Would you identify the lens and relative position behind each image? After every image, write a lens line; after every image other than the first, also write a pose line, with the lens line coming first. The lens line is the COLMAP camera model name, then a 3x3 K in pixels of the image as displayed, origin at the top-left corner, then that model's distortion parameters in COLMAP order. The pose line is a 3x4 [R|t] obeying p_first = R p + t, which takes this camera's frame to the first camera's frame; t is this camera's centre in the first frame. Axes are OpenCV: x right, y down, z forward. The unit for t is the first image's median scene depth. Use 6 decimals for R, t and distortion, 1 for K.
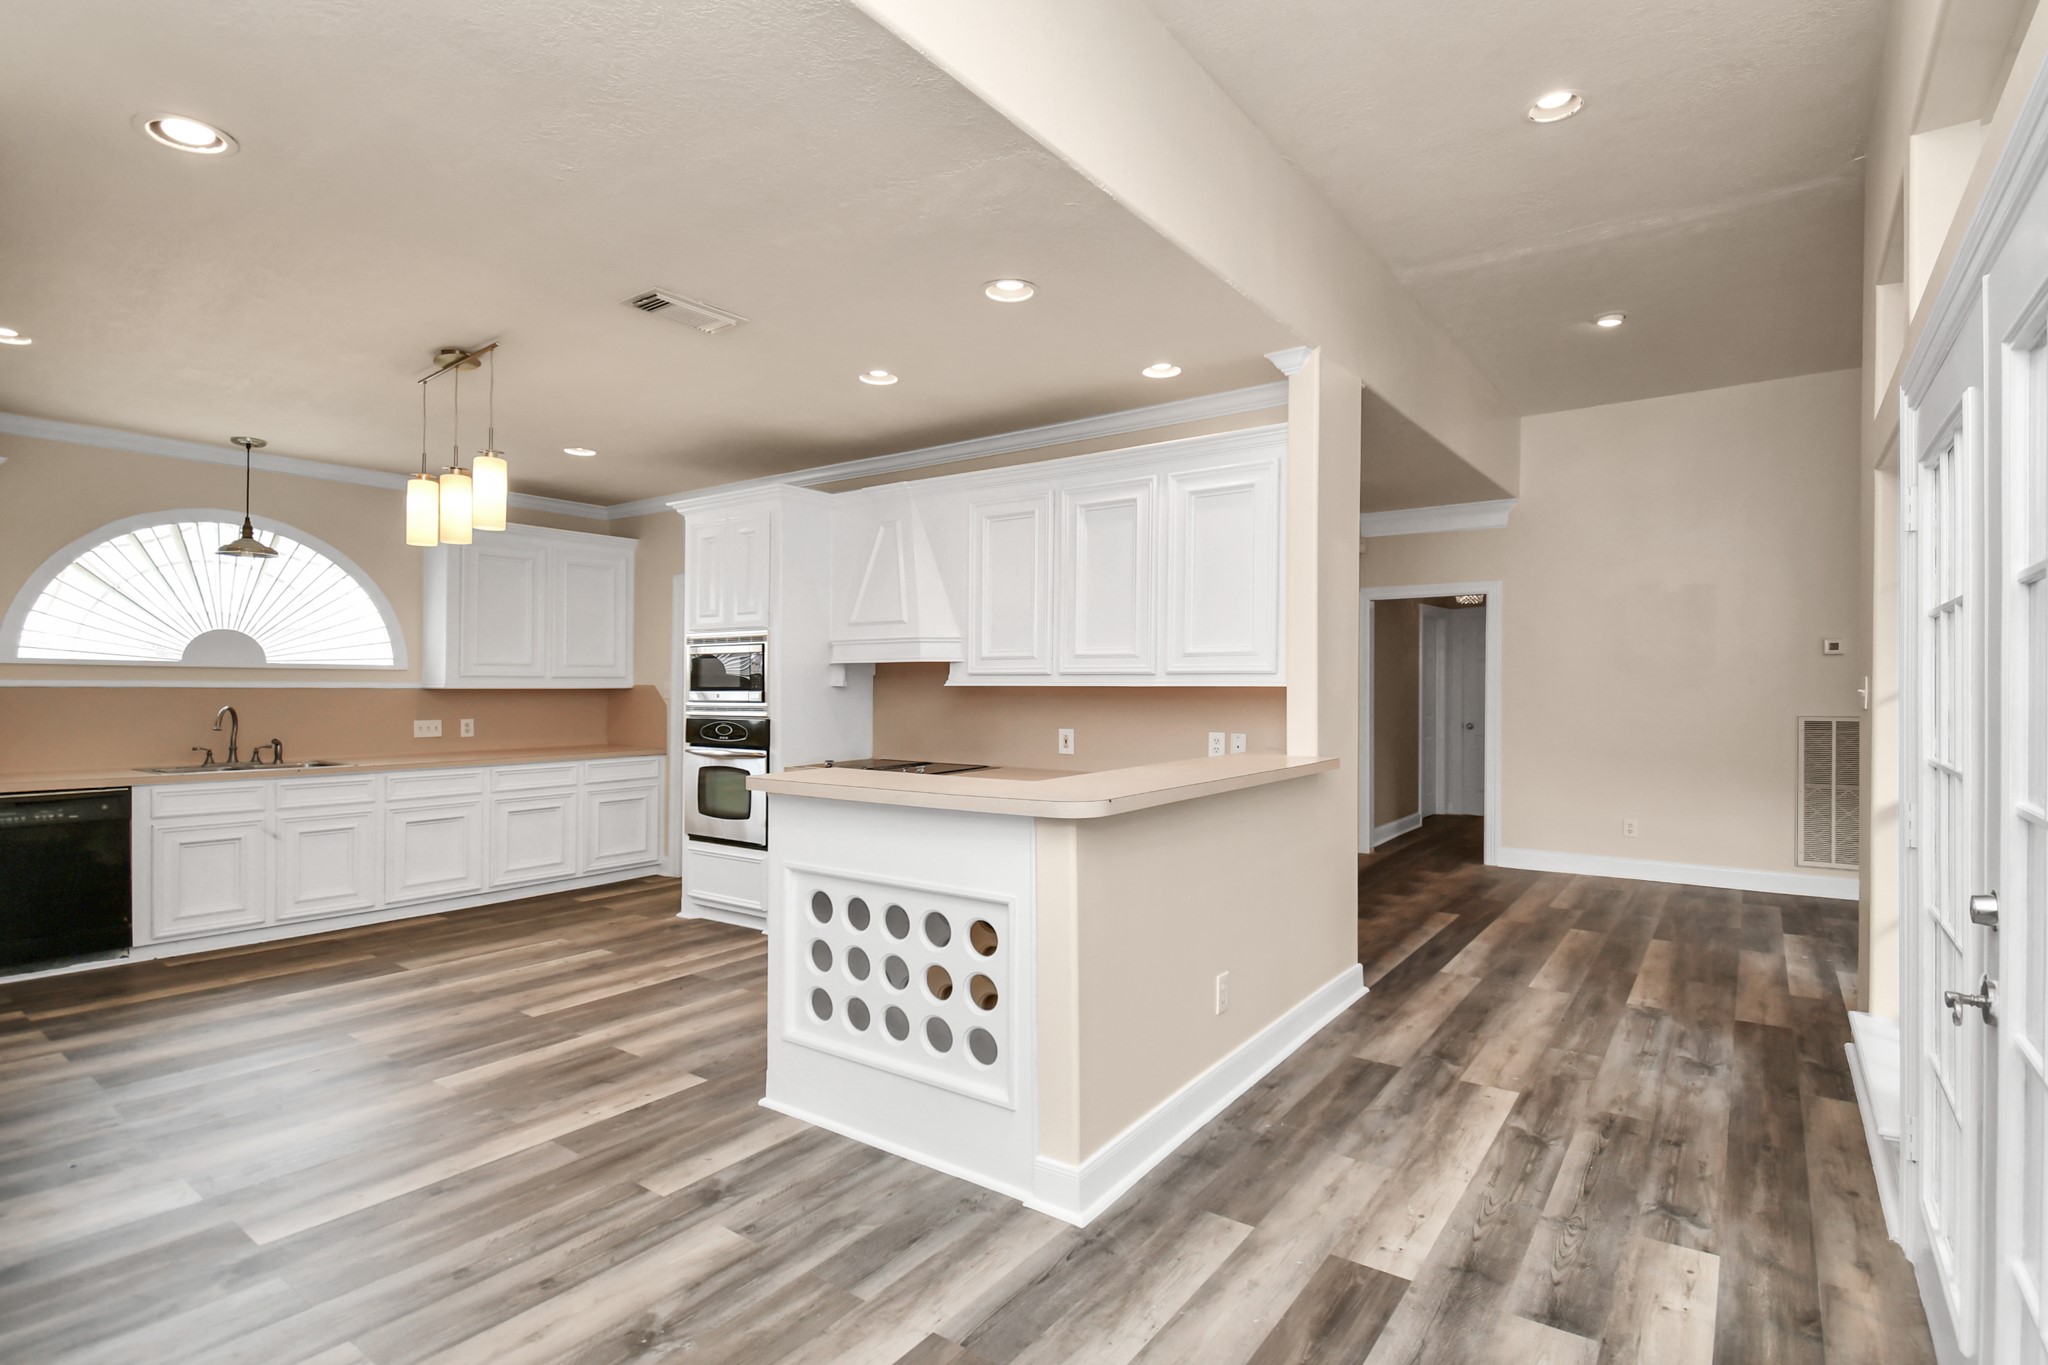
lens RADIAL K [[977.3, 0, 1045.8], [0, 977.3, 683.9], [0, 0, 1]] dist [0.013174, -0.021480]
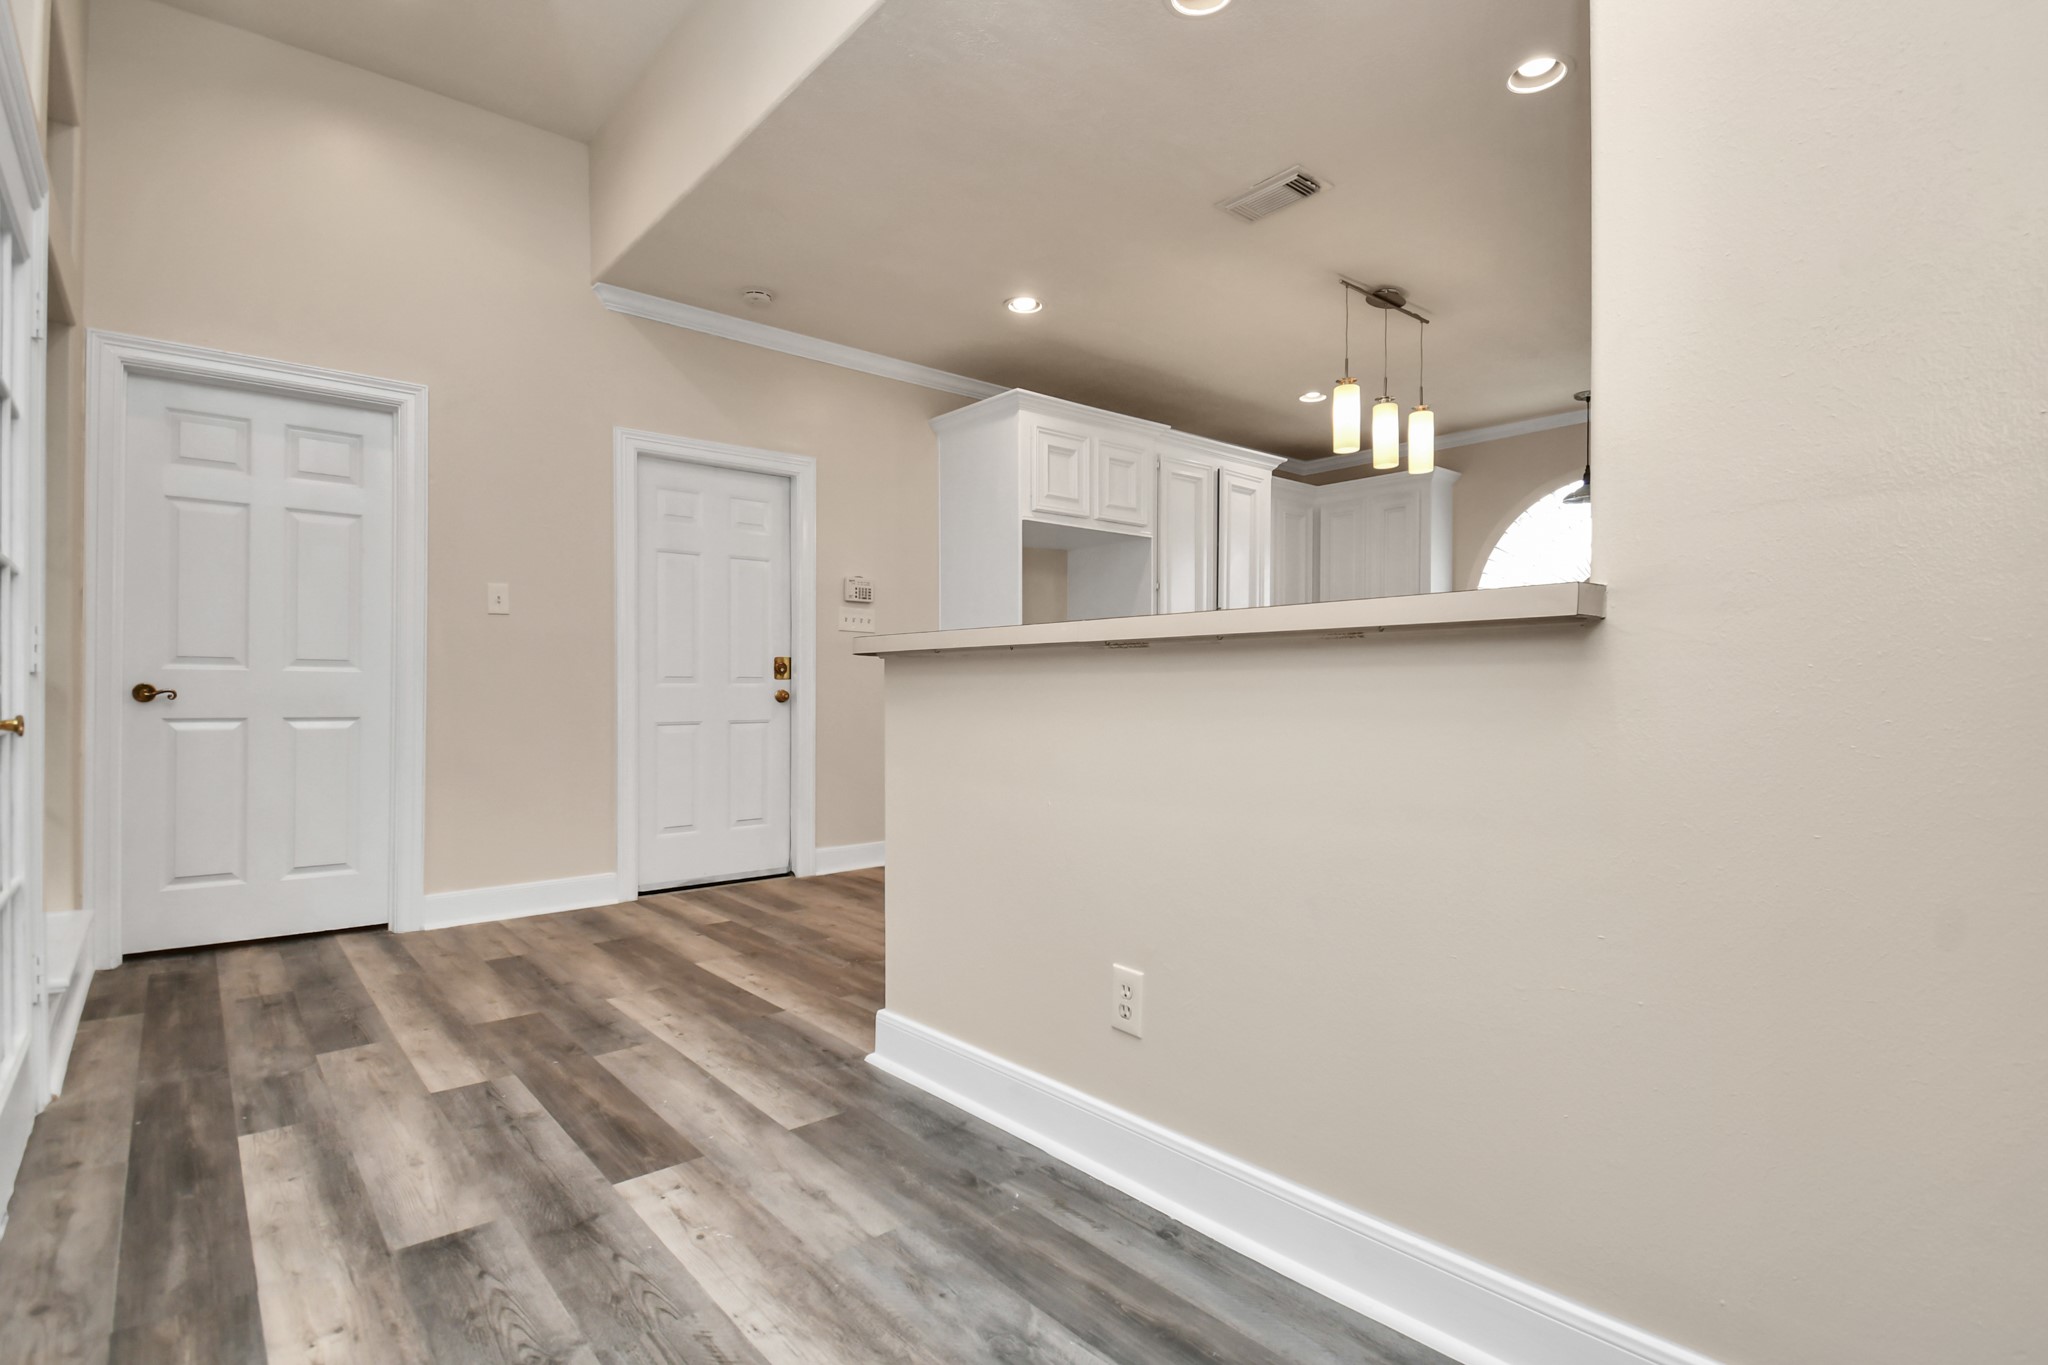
lens RADIAL K [[1014.9, 0, 1024.0], [0, 1014.9, 682.5], [0, 0, 1]] dist [-0.002657, -0.020092]
pose [[-0.243684, -0.006367, -0.969834, 0.945657], [0.001203, 0.999976, -0.006868, 0.144533], [0.969854, -0.002840, -0.243670, 1.290248]]
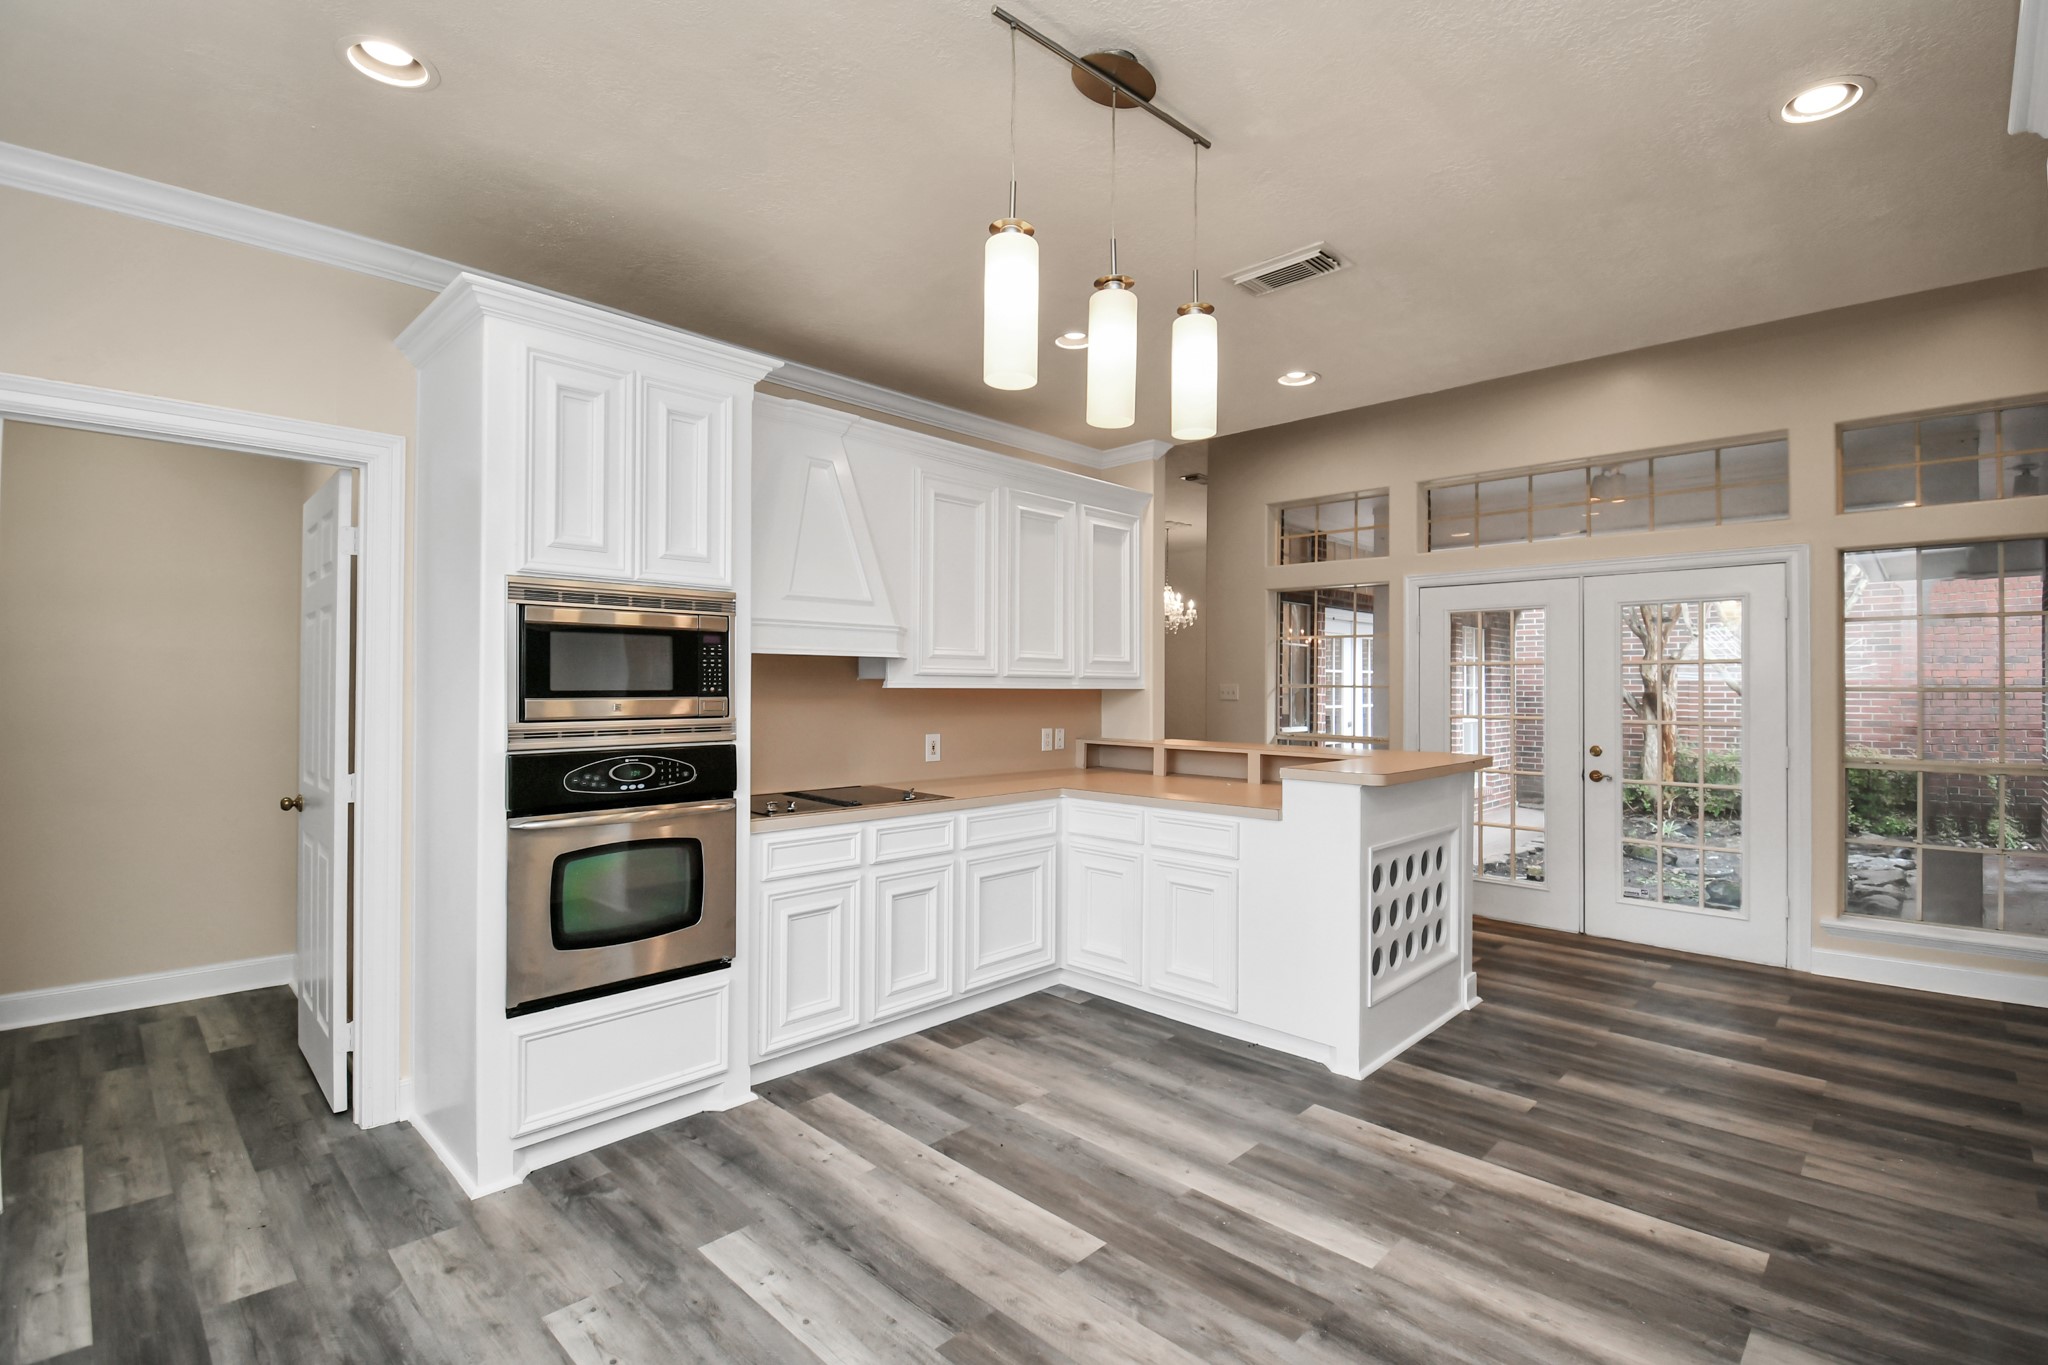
lens RADIAL K [[959.6, 0, 1033.1], [0, 959.6, 664.6], [0, 0, 1]] dist [0.016905, -0.026886]
pose [[0.146744, 0.027178, 0.988801, -1.681038], [-0.005363, 0.999630, -0.026680, -0.013707], [-0.989160, -0.001388, 0.146835, 1.409016]]
